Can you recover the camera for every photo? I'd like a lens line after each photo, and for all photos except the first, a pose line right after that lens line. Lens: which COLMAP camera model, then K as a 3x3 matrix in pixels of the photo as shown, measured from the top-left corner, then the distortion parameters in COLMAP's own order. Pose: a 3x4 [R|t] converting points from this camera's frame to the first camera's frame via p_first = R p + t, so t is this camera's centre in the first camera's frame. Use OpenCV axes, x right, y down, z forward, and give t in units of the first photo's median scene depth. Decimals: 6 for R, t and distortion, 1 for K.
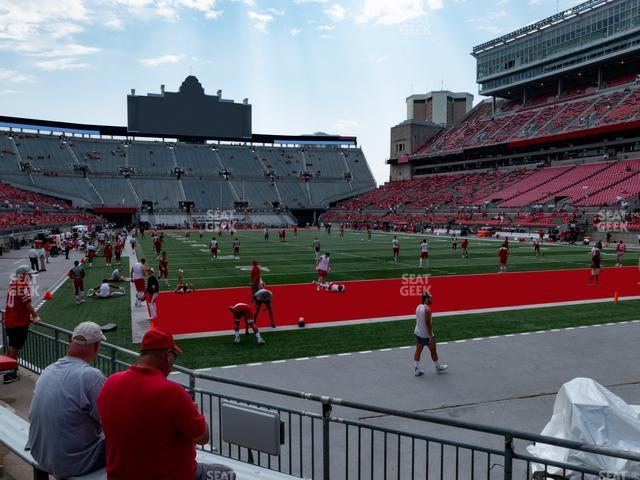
lens RADIAL K [[515.3, 0, 322.1], [0, 515.3, 239.6], [0, 0, 1]] dist [-0.033524, 0.075790]
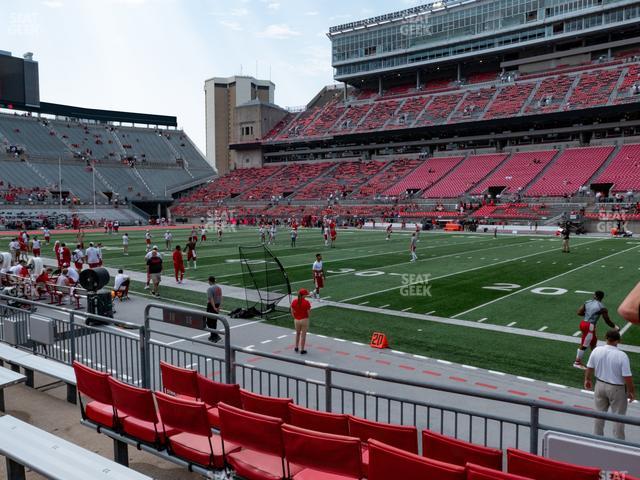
lens RADIAL K [[510.9, 0, 322.1], [0, 510.9, 239.7], [0, 0, 1]] dist [-0.033256, 0.064727]
pose [[0.882308, -0.036800, 0.469231, -0.151271], [0.030151, 0.999310, 0.021678, -0.008030], [-0.469705, -0.004979, 0.882809, 0.168452]]
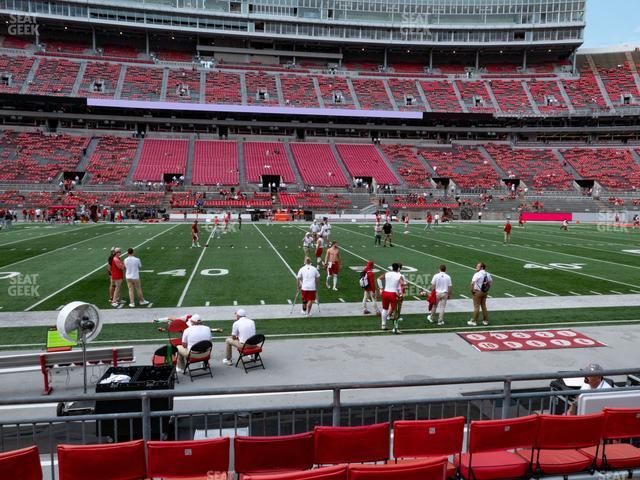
lens RADIAL K [[510.9, 0, 322.1], [0, 510.9, 239.7], [0, 0, 1]] dist [-0.033256, 0.064727]
pose [[0.195826, -0.086706, 0.976798, -0.250828], [0.039504, 0.995972, 0.080488, -0.020042], [-0.979843, 0.022826, 0.198462, 0.392384]]
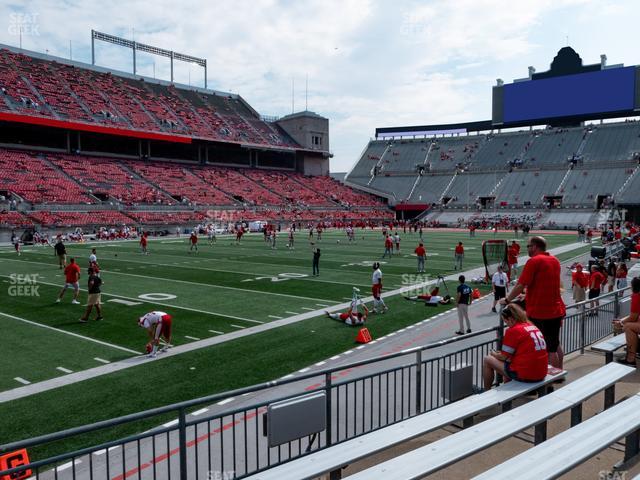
lens RADIAL K [[509.8, 0, 319.8], [0, 509.8, 241.9], [0, 0, 1]] dist [-0.042266, 0.068620]
pose [[0.523660, 0.052179, -0.850328, 0.287722], [-0.042258, 0.998485, 0.035247, -0.013220], [0.850879, 0.017475, 0.525072, 0.250599]]
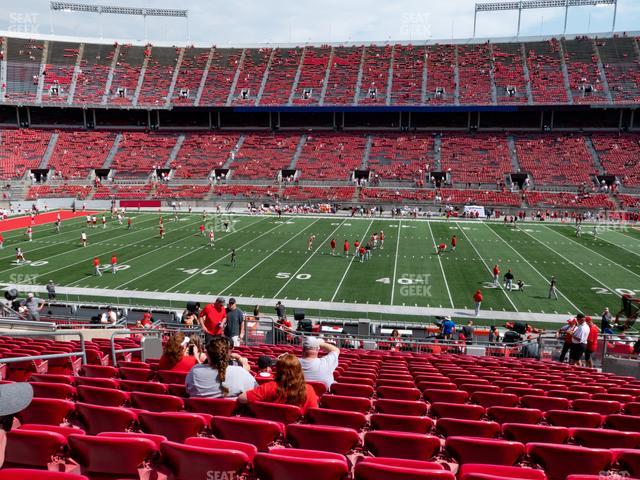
lens RADIAL K [[503.7, 0, 321.4], [0, 503.7, 241.3], [0, 0, 1]] dist [-0.029494, 0.041163]
pose [[-0.516615, 0.148944, -0.843164, 0.297414], [-0.051734, 0.977524, 0.204377, -0.073991], [0.854654, 0.149204, -0.497298, 0.611336]]
